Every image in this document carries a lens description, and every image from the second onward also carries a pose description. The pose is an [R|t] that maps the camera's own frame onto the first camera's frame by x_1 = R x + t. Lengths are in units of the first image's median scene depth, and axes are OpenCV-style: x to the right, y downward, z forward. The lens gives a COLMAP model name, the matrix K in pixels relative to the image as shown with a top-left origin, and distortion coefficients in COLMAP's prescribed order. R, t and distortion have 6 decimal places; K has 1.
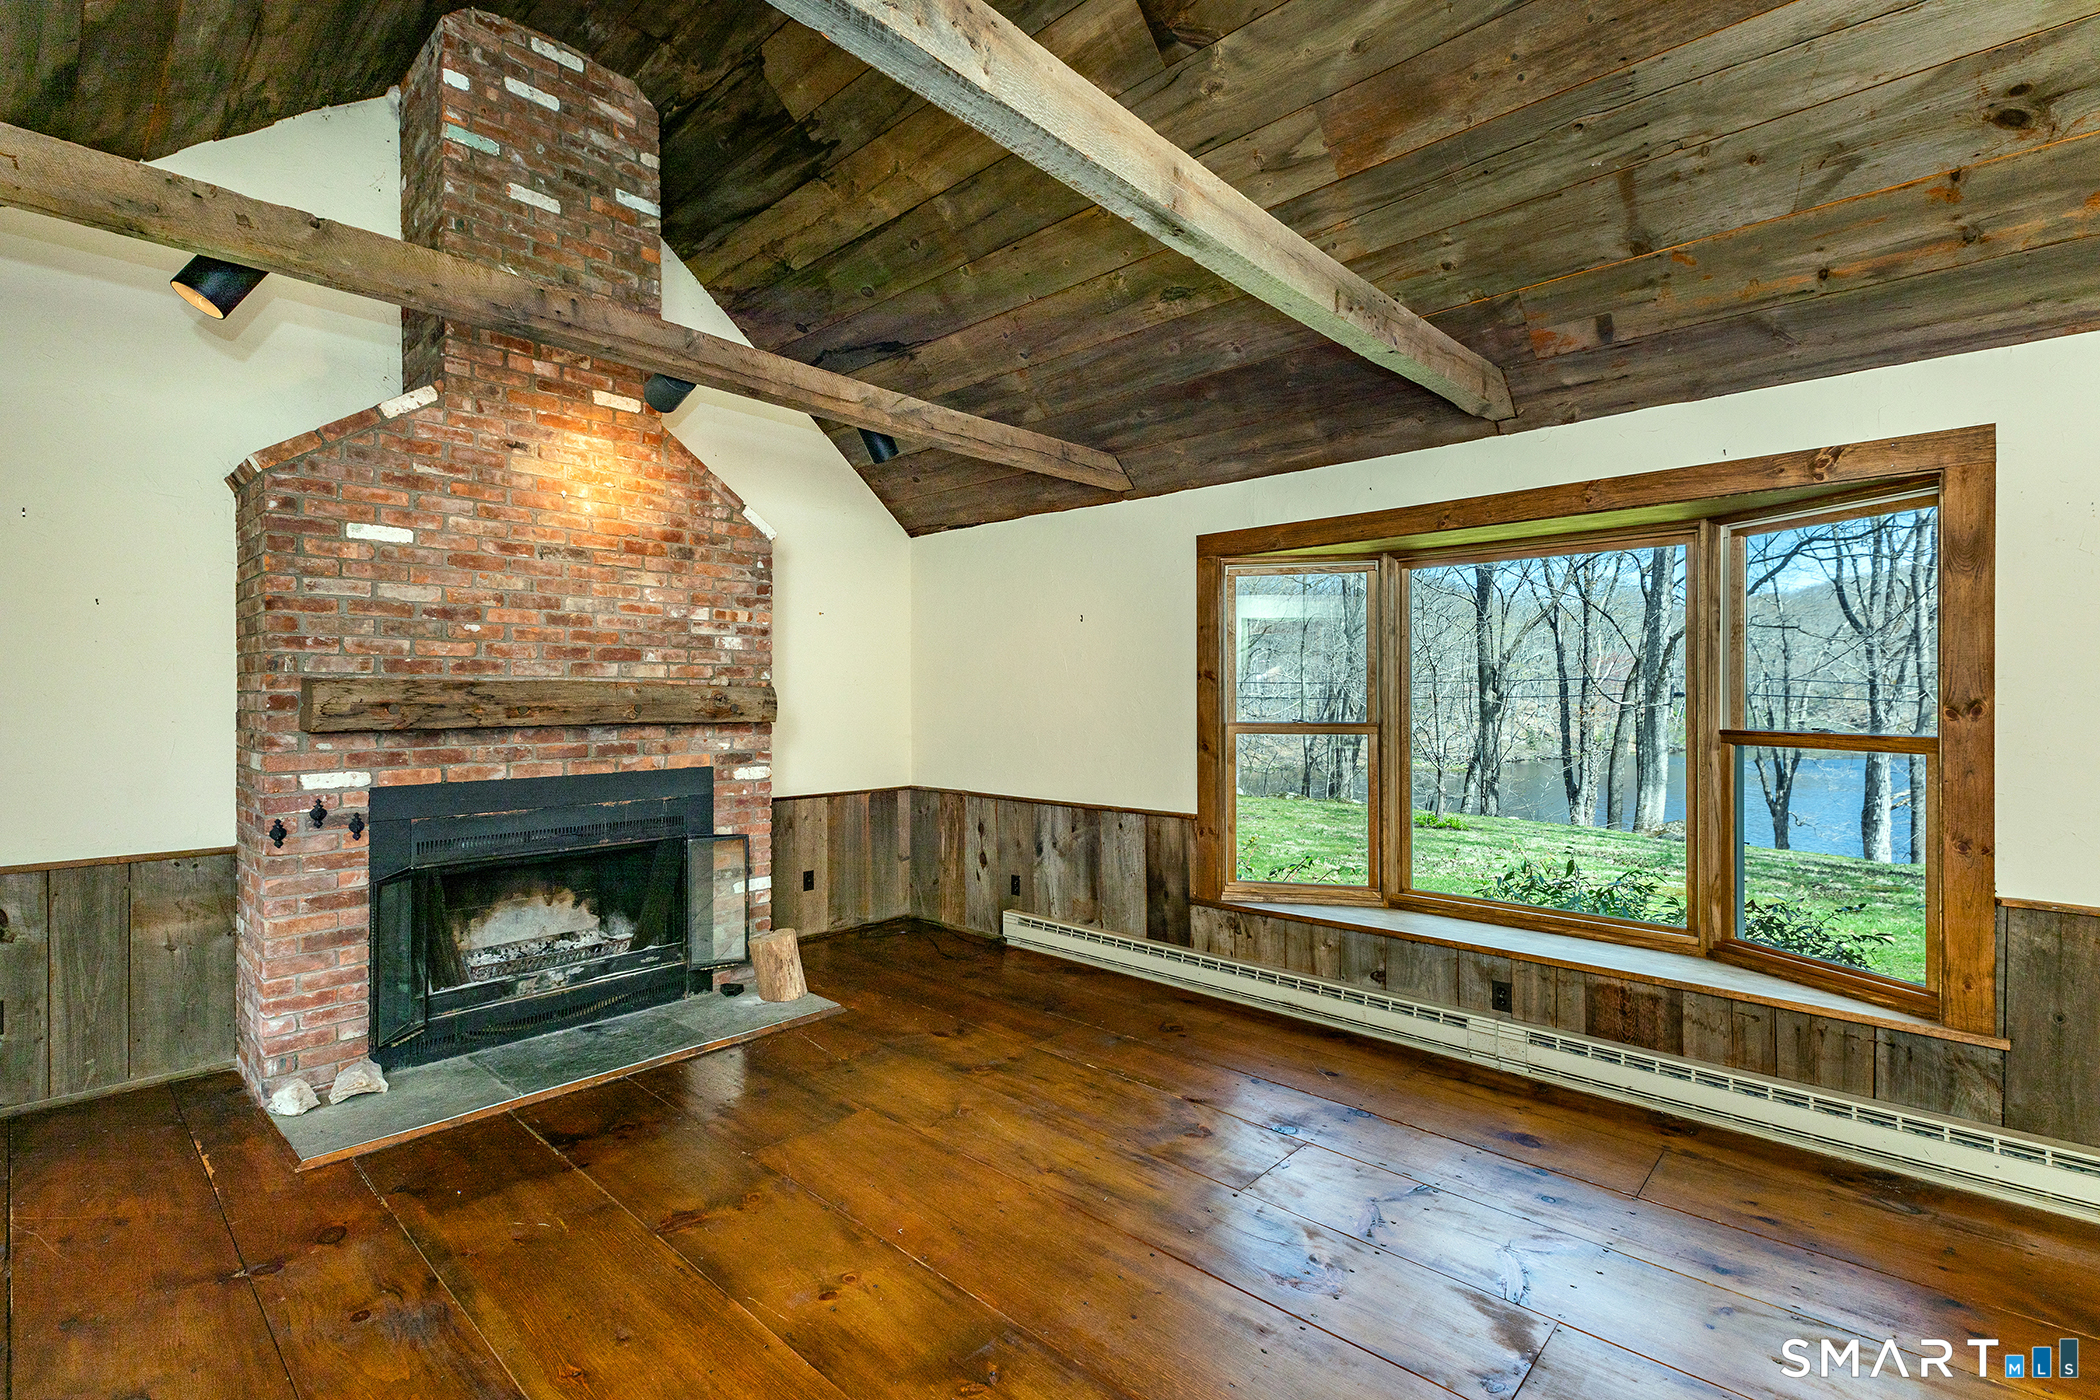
lens RADIAL K [[982.7, 0, 1053.2], [0, 982.7, 692.4], [0, 0, 1]] dist [0.011608, -0.000845]
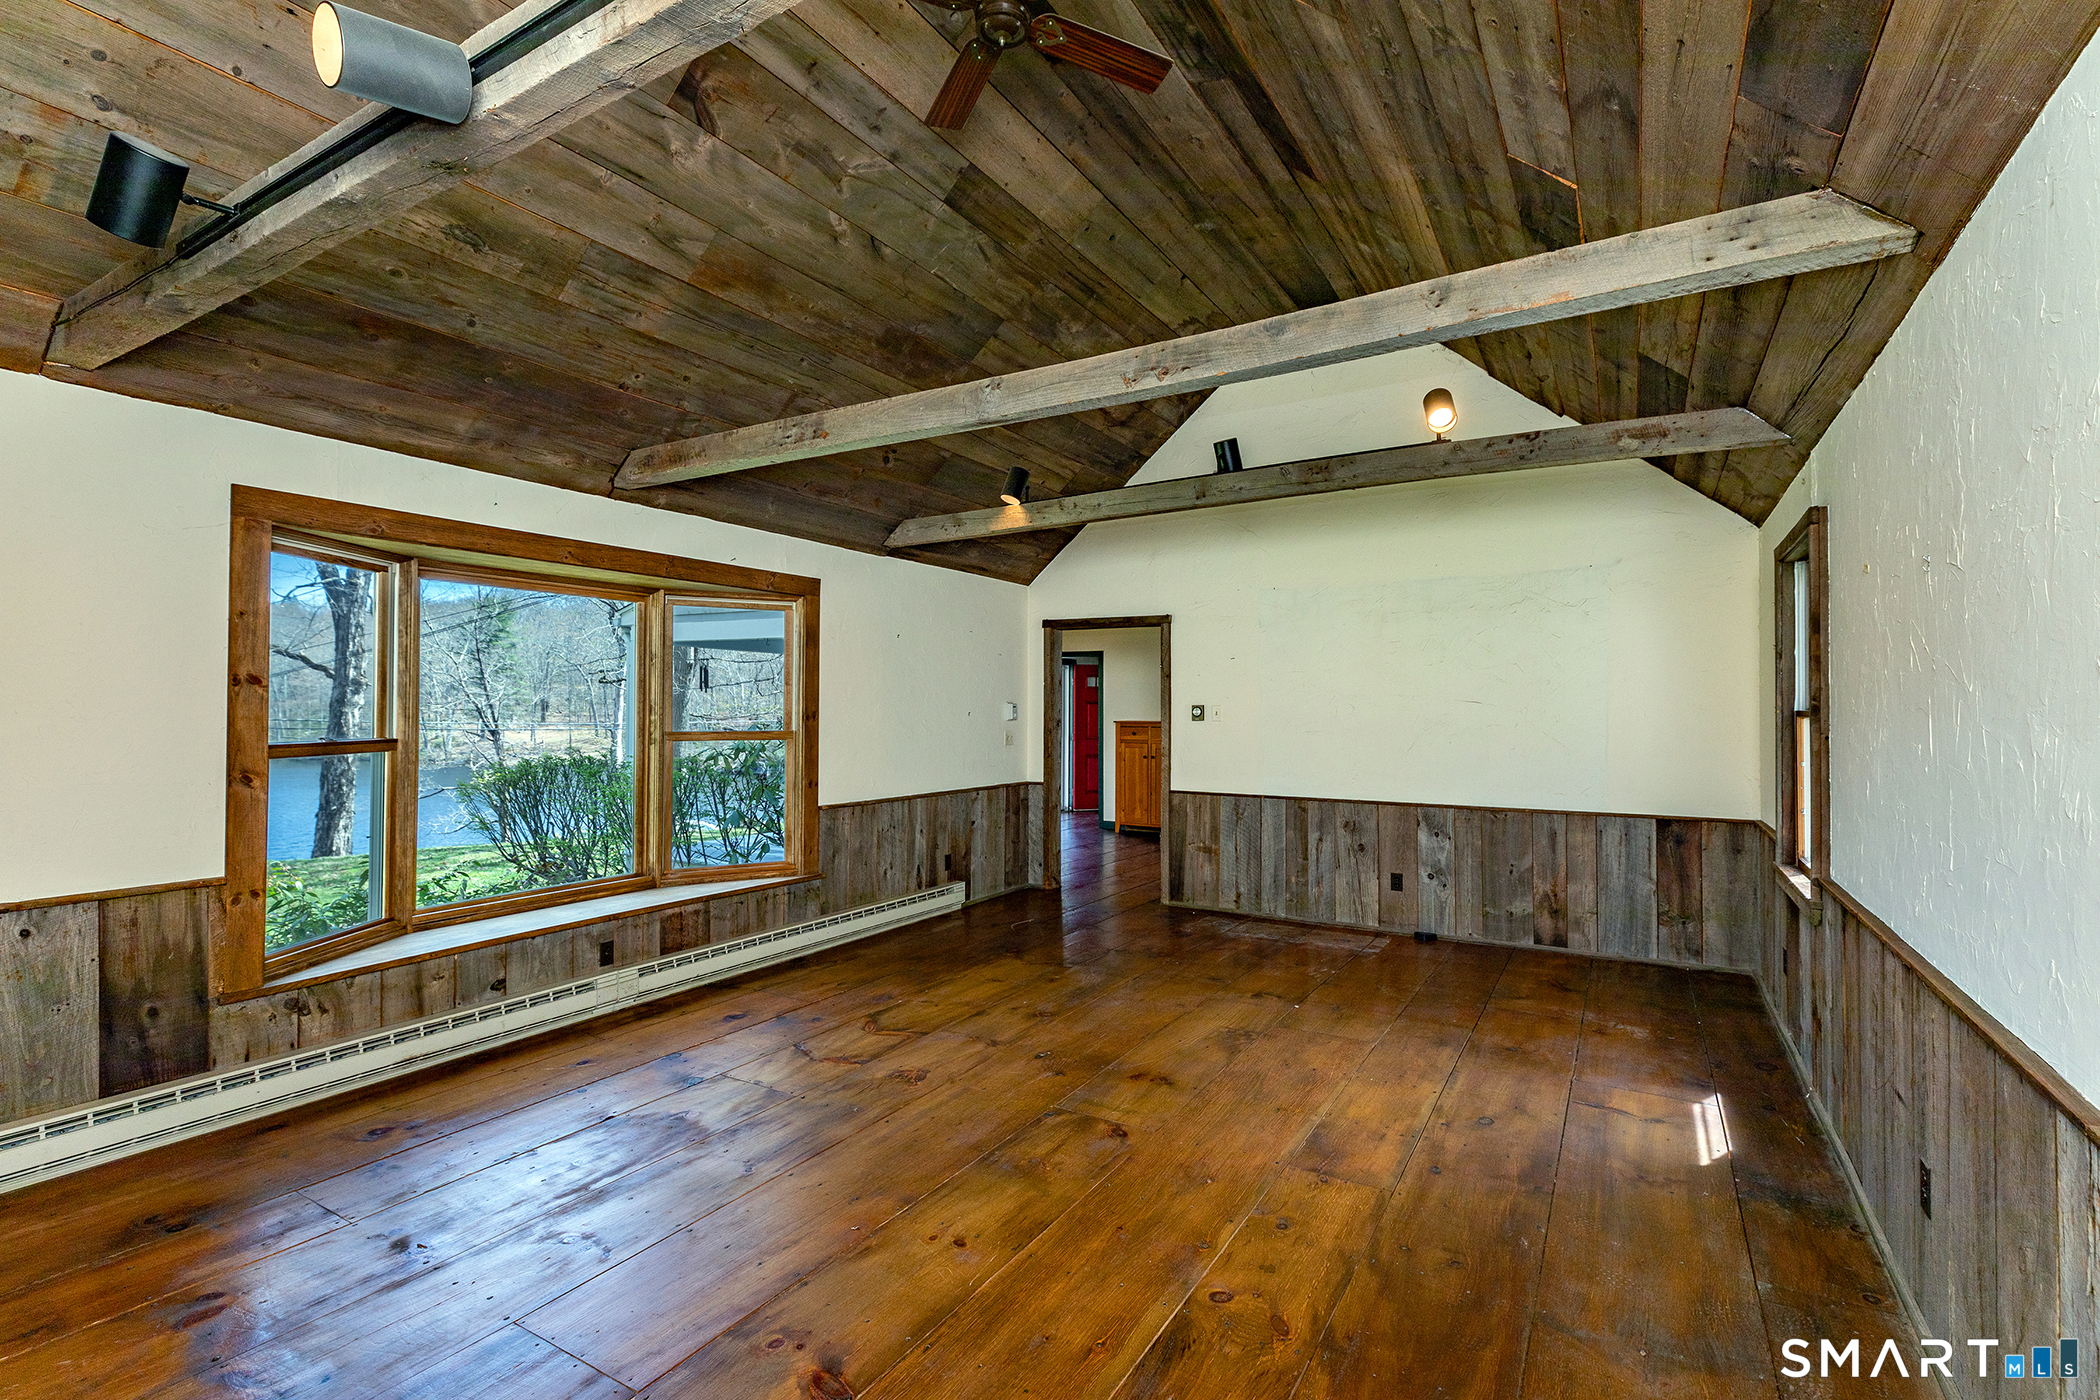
lens RADIAL K [[941.6, 0, 1059.5], [0, 941.6, 696.5], [0, 0, 1]] dist [0.019558, -0.000265]
pose [[-0.217125, 0.013624, 0.976049, -0.741718], [-0.005509, 0.999870, -0.015181, 0.001826], [-0.976128, -0.008673, -0.217022, 0.635423]]
